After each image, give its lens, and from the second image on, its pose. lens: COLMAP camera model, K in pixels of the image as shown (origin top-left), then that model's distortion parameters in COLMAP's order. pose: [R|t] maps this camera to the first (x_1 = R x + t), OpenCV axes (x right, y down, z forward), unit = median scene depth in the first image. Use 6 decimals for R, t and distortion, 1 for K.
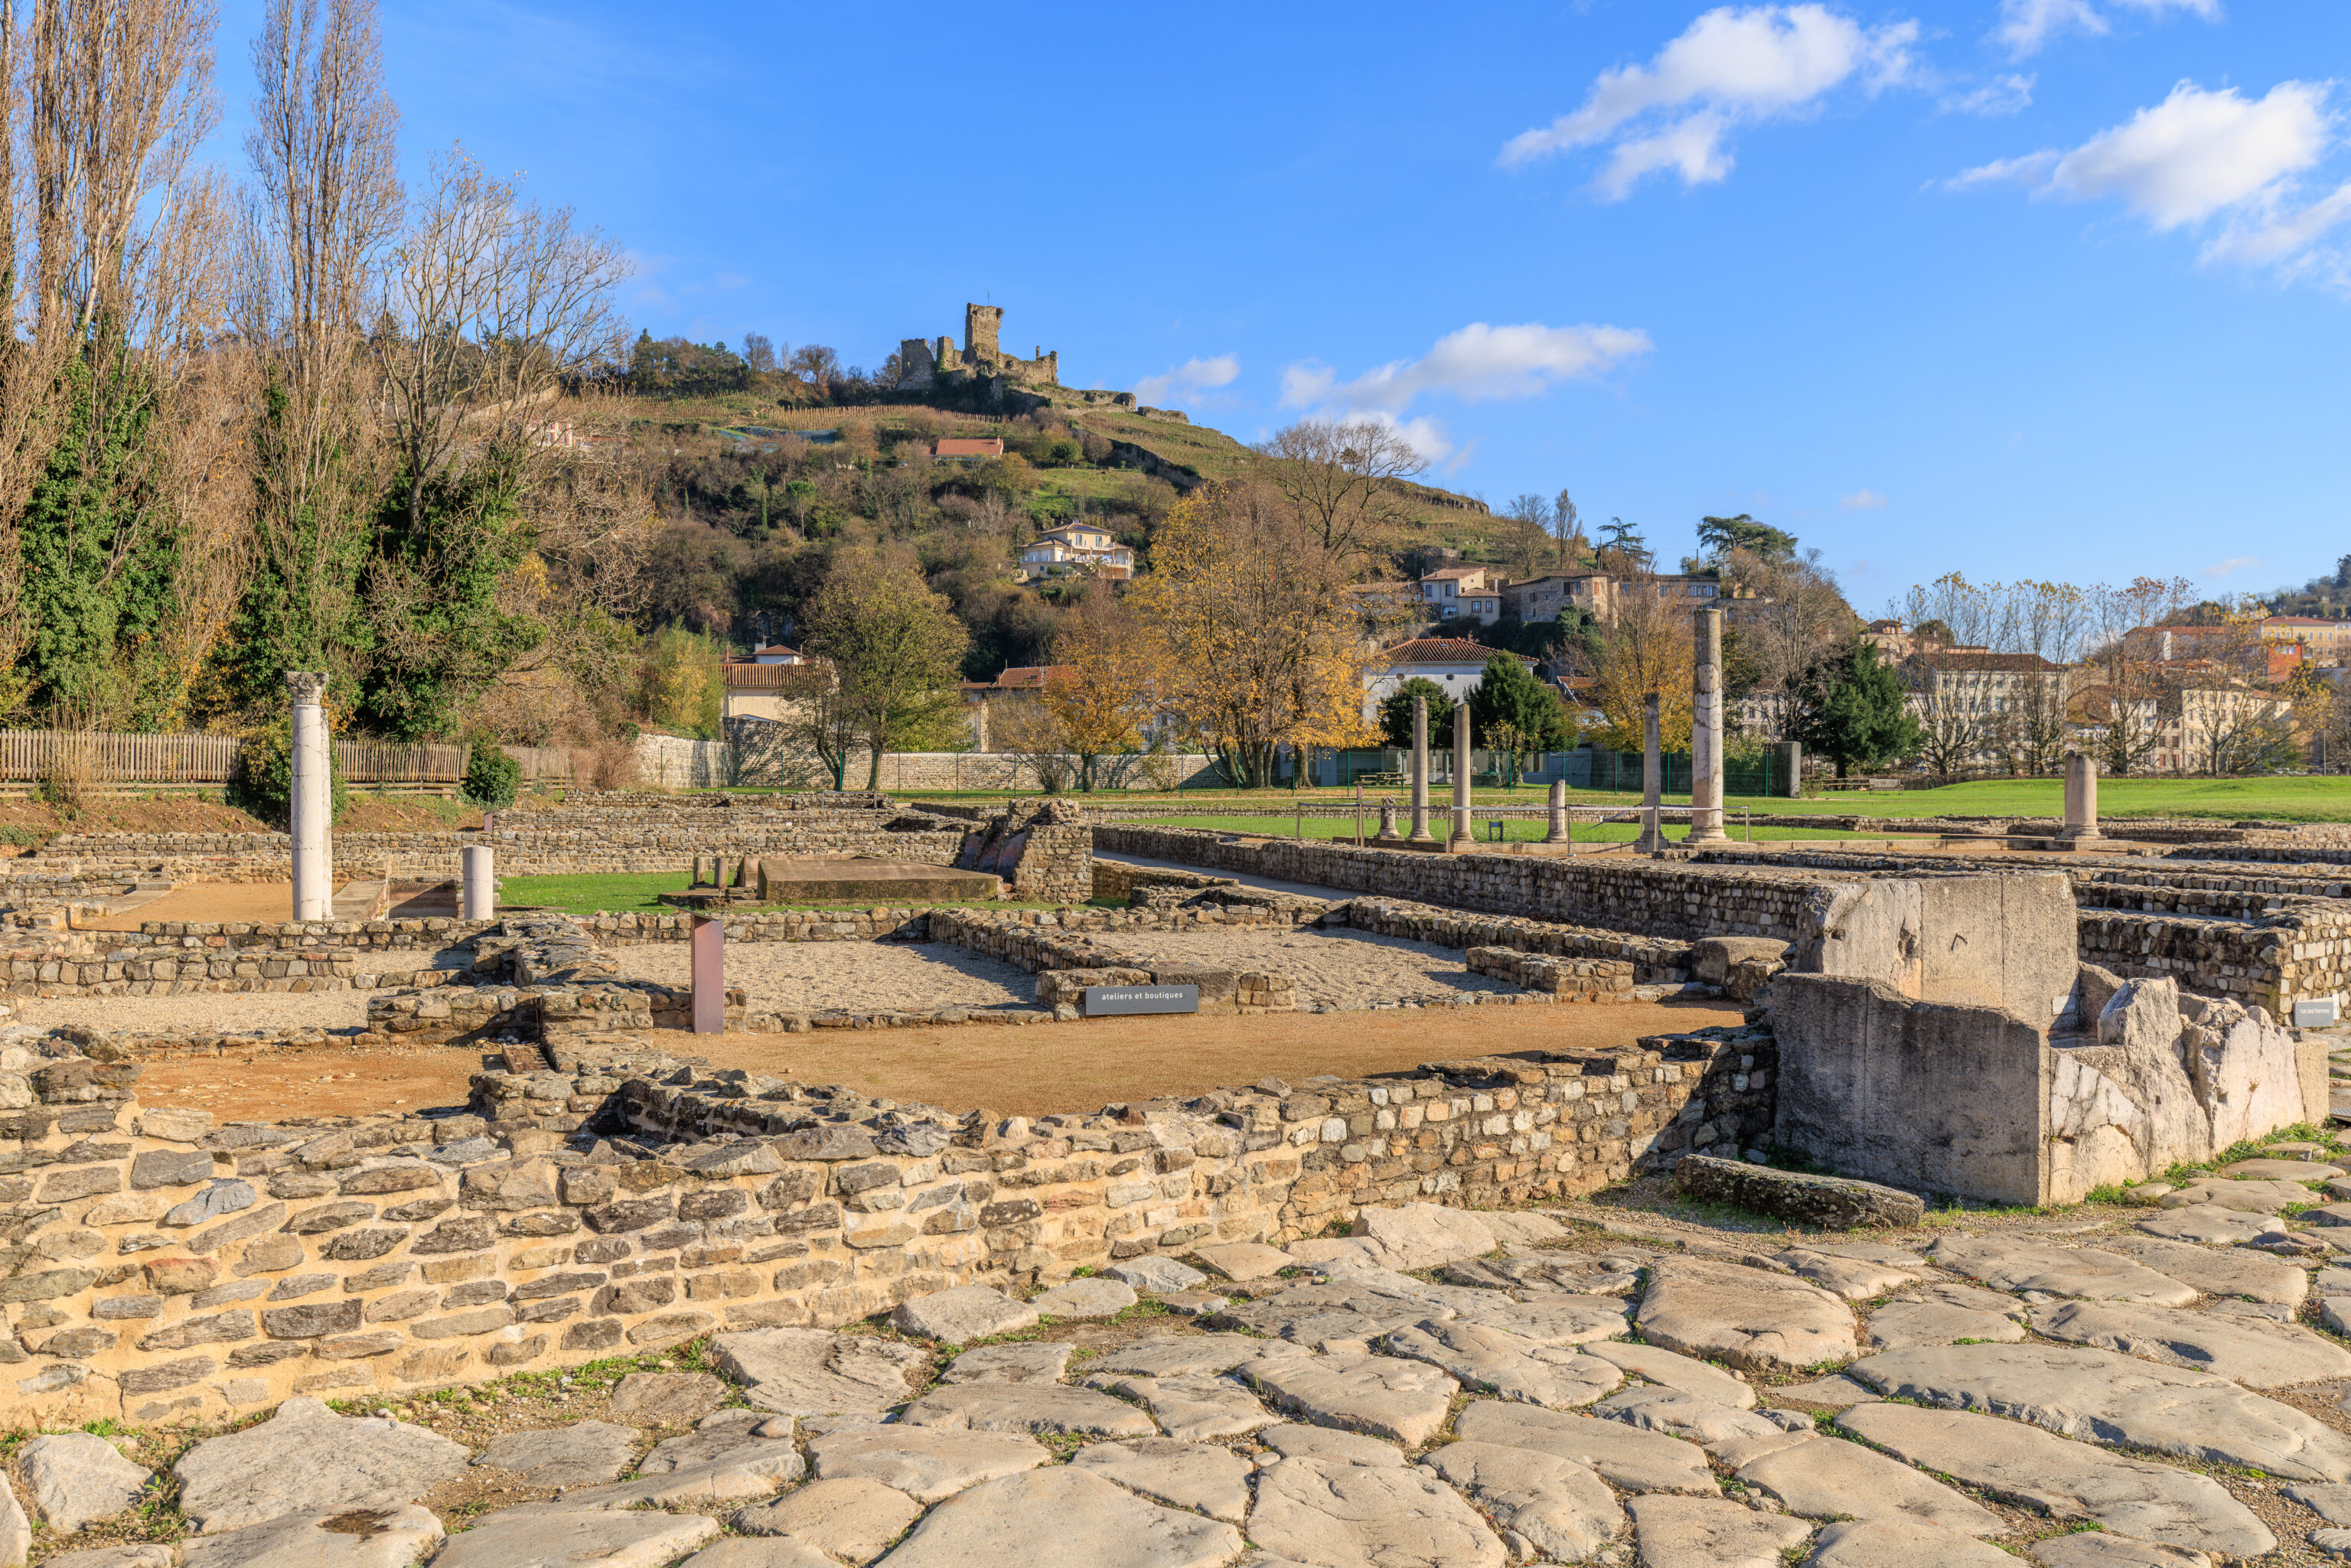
lens RADIAL K [[2245.7, 0, 1177.8], [0, 2245.7, 788.2], [0, 0, 1]] dist [0.010092, -0.008522]
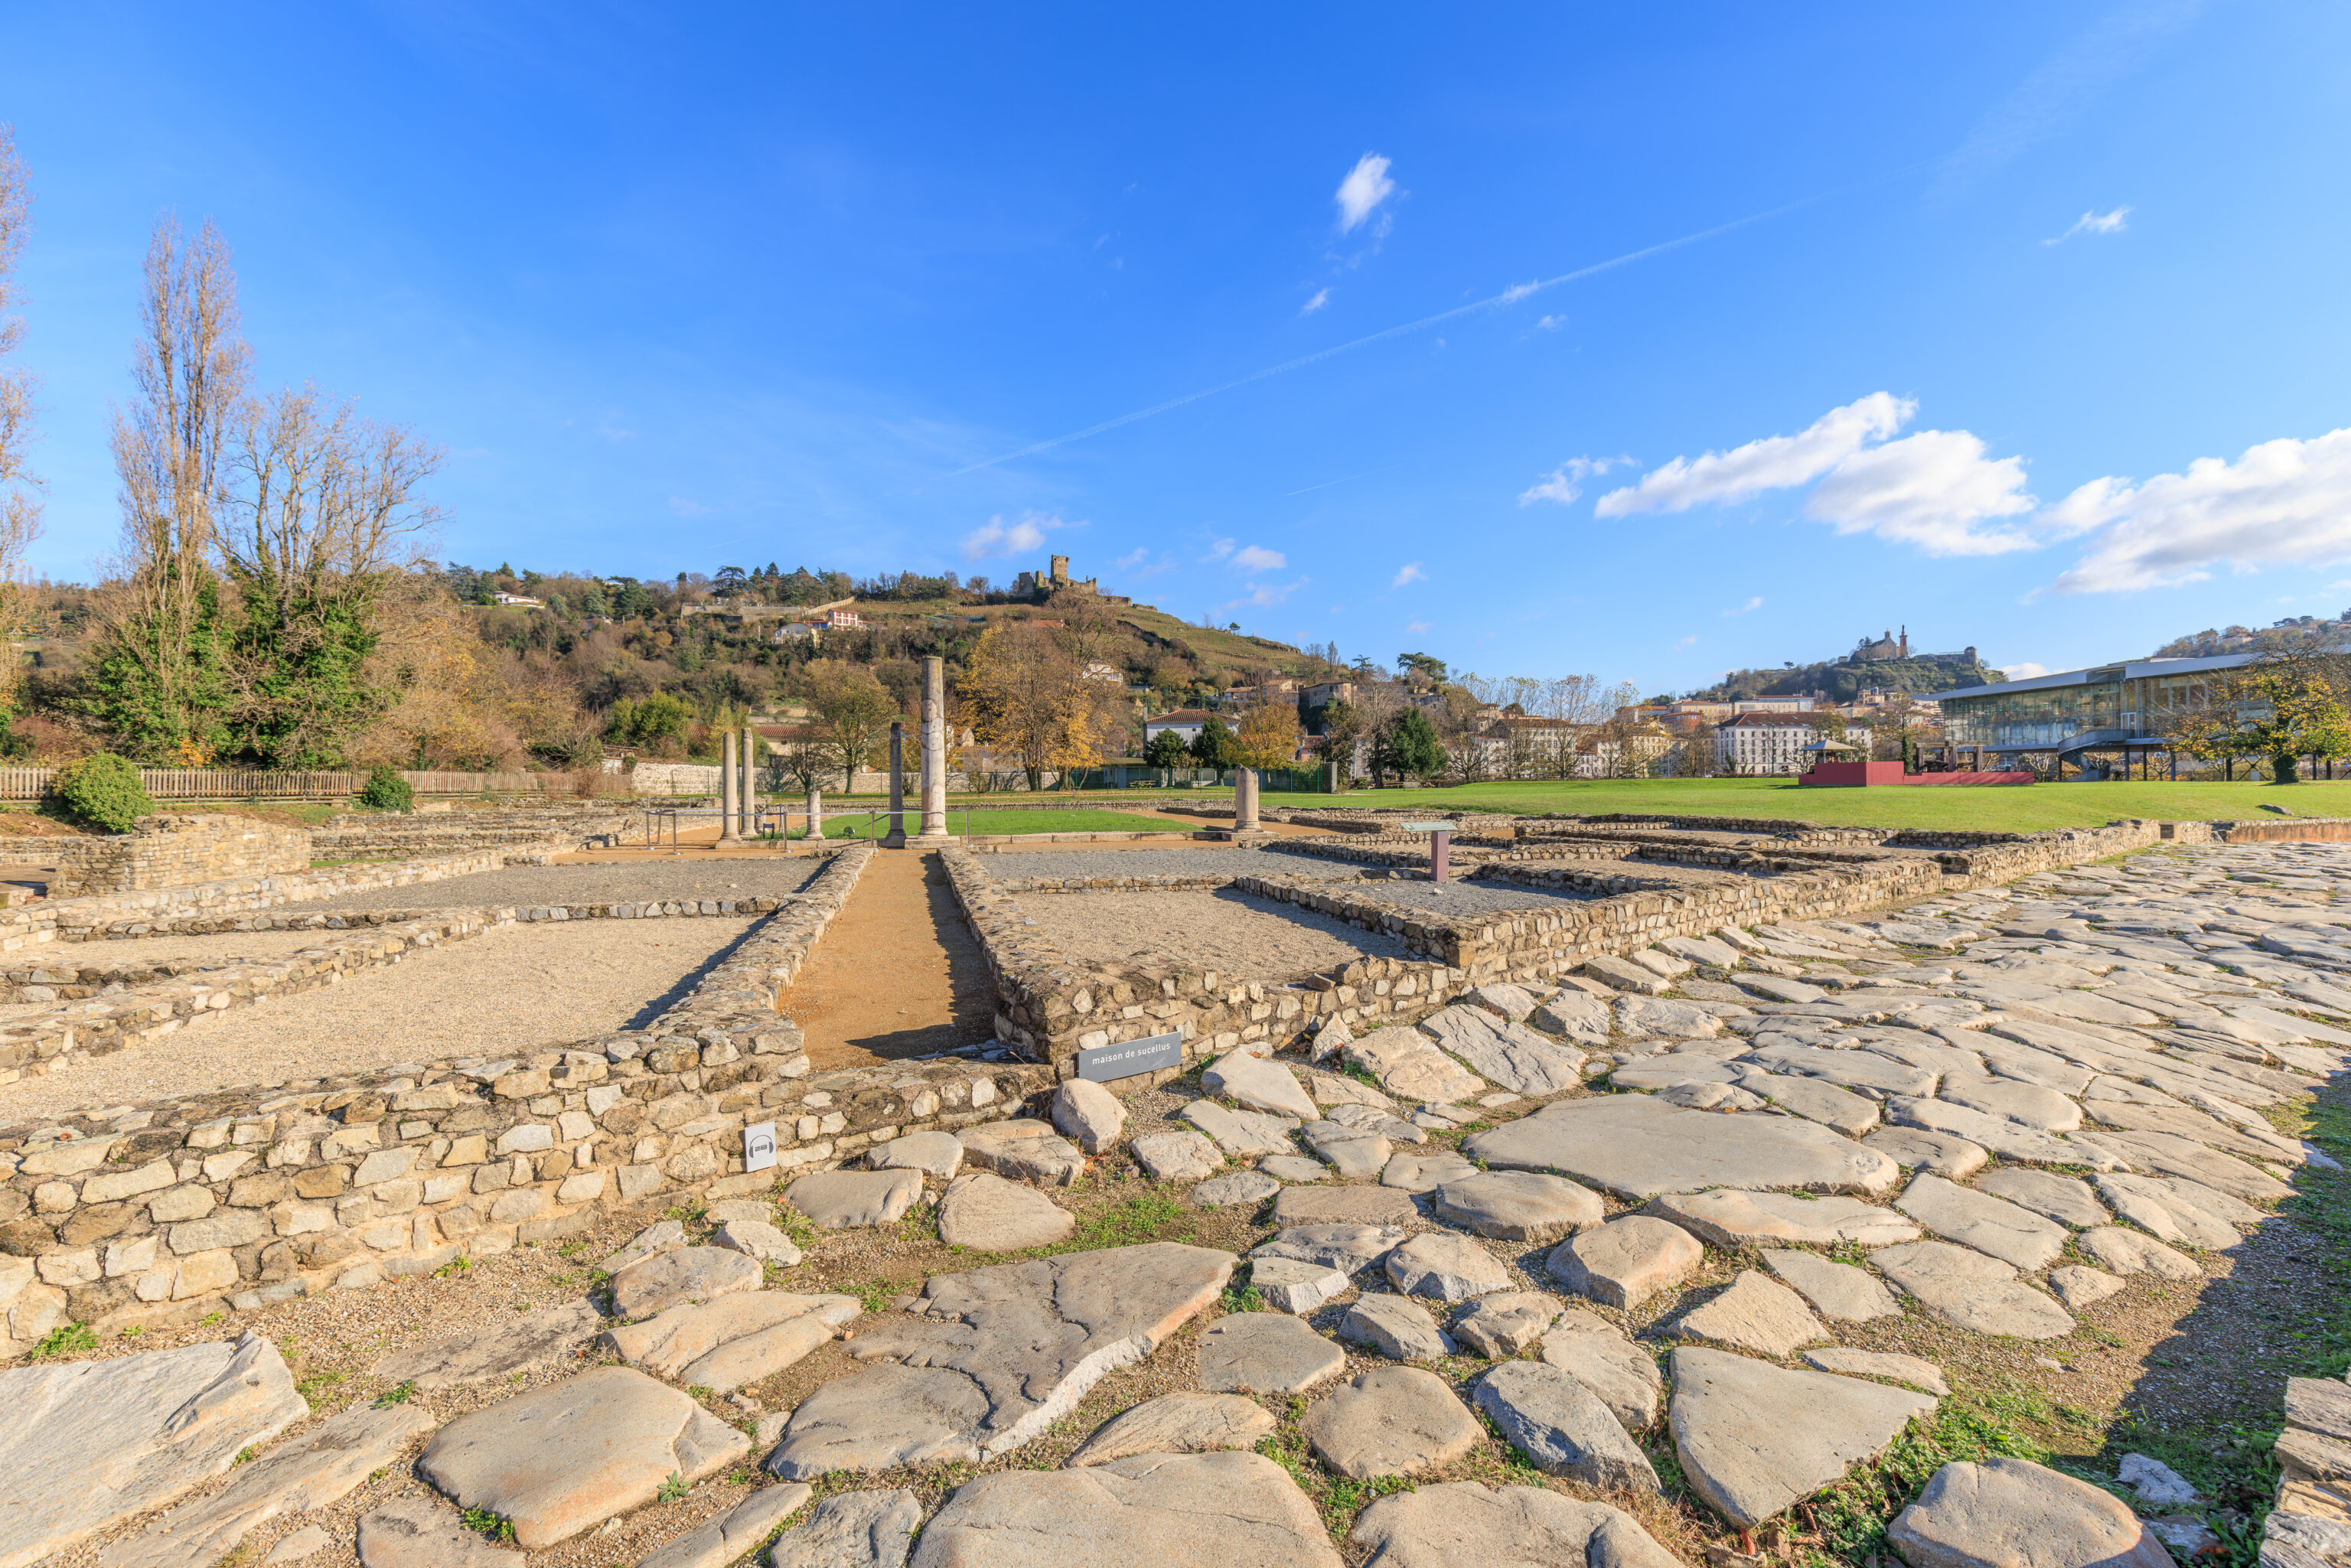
lens RADIAL K [[1049.9, 0, 1181.5], [0, 1049.9, 787.6], [0, 0, 1]] dist [-0.000725, -0.000288]
pose [[0.999934, -0.008460, -0.007803, 0.043796], [0.008460, 0.999964, -0.000105, -0.000531], [0.007804, 0.000039, 0.999970, 0.046456]]
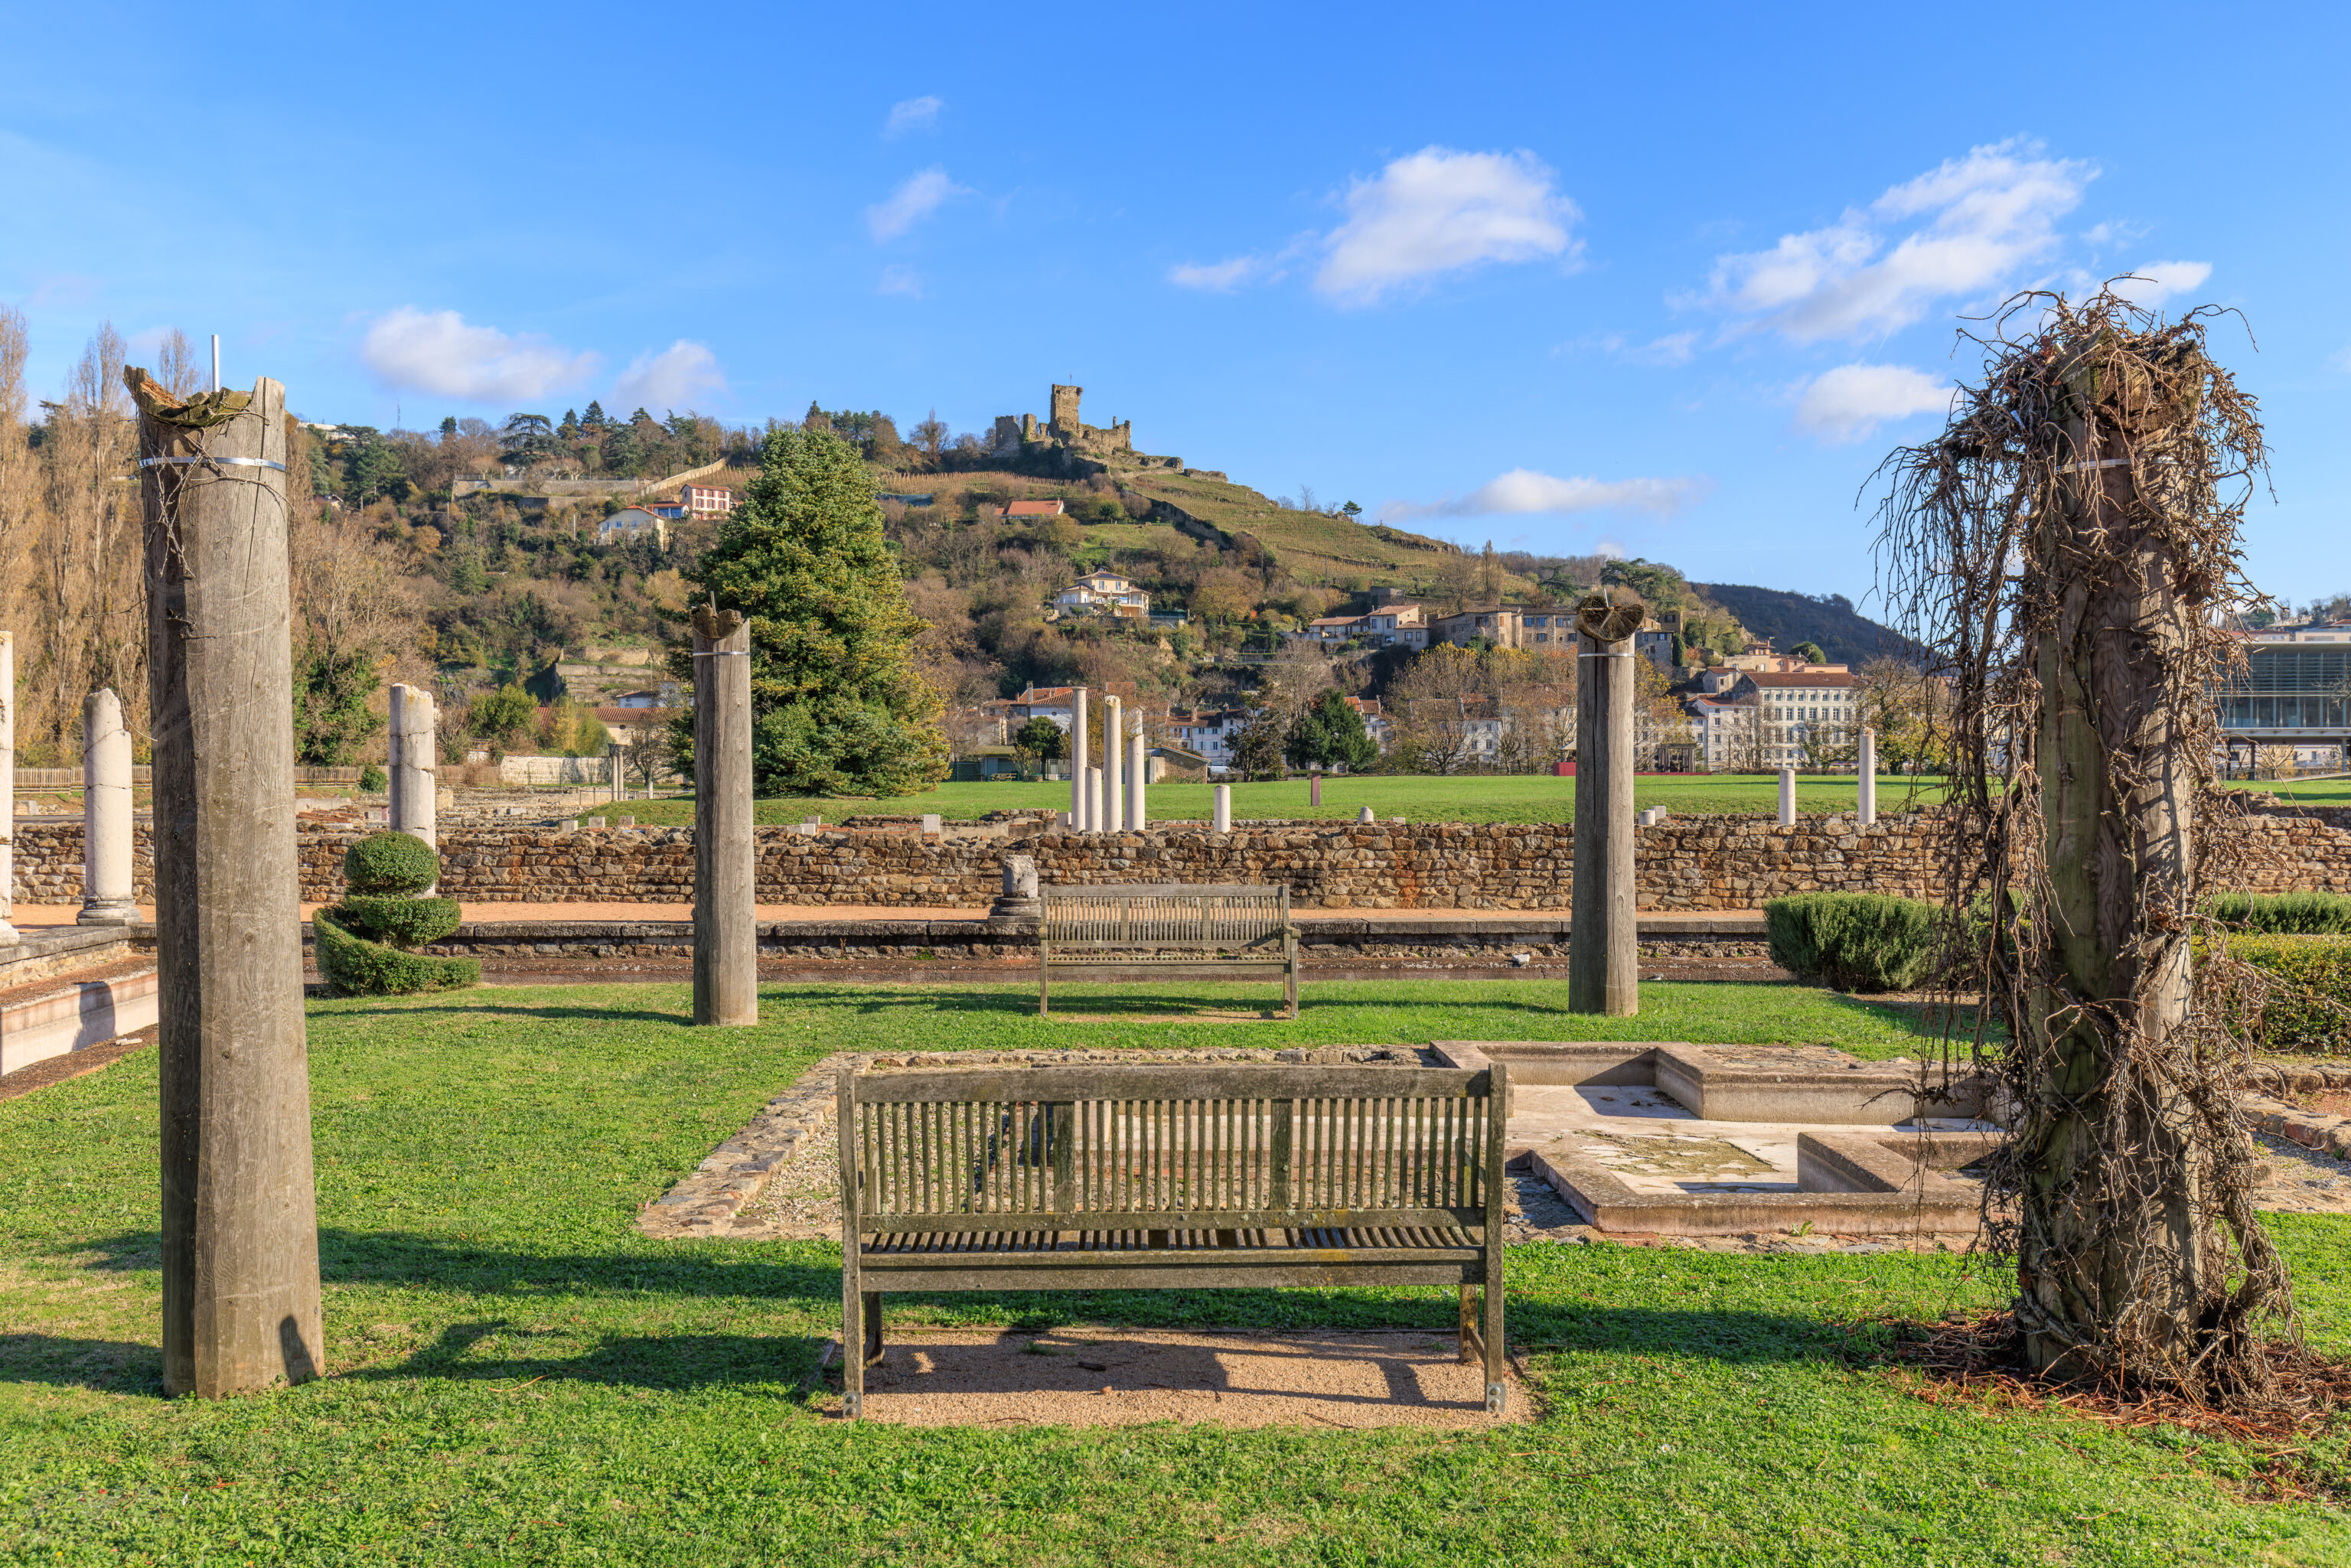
lens RADIAL K [[2119.9, 0, 1175.5], [0, 2119.9, 784.0], [0, 0, 1]] dist [-0.001311, -0.003559]
pose [[0.994377, -0.000554, -0.105893, 0.130613], [0.000729, 0.999998, 0.001615, -0.000699], [0.105892, -0.001683, 0.994376, -0.191211]]
